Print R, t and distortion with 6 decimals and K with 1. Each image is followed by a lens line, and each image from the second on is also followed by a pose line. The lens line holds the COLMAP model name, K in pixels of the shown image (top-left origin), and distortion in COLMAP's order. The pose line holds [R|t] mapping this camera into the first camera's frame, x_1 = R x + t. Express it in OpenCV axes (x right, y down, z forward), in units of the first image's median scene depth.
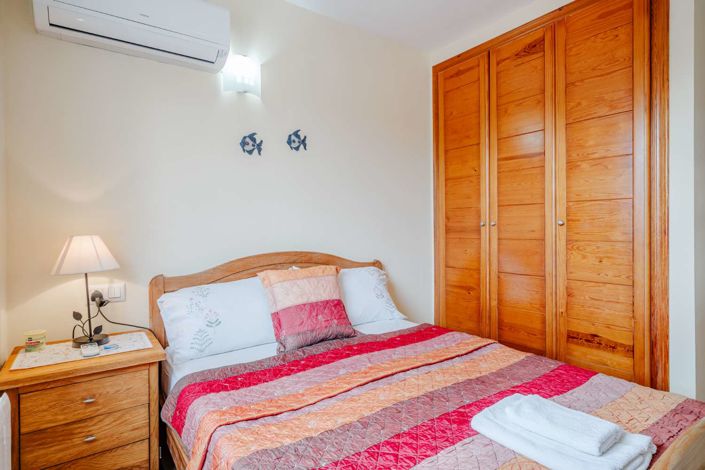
lens RADIAL K [[386.3, 0, 349.8], [0, 386.3, 230.4], [0, 0, 1]] dist [0.003408, 0.000185]
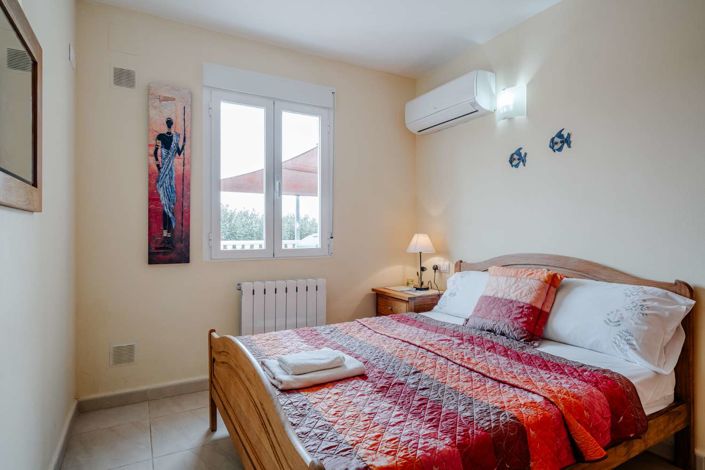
lens RADIAL K [[386.3, 0, 349.8], [0, 386.3, 230.4], [0, 0, 1]] dist [0.003408, 0.000185]
pose [[-0.104254, 0.007264, -0.994524, 0.952069], [-0.004523, 0.999960, 0.007778, -0.014034], [0.994540, 0.005309, -0.104217, 0.617058]]
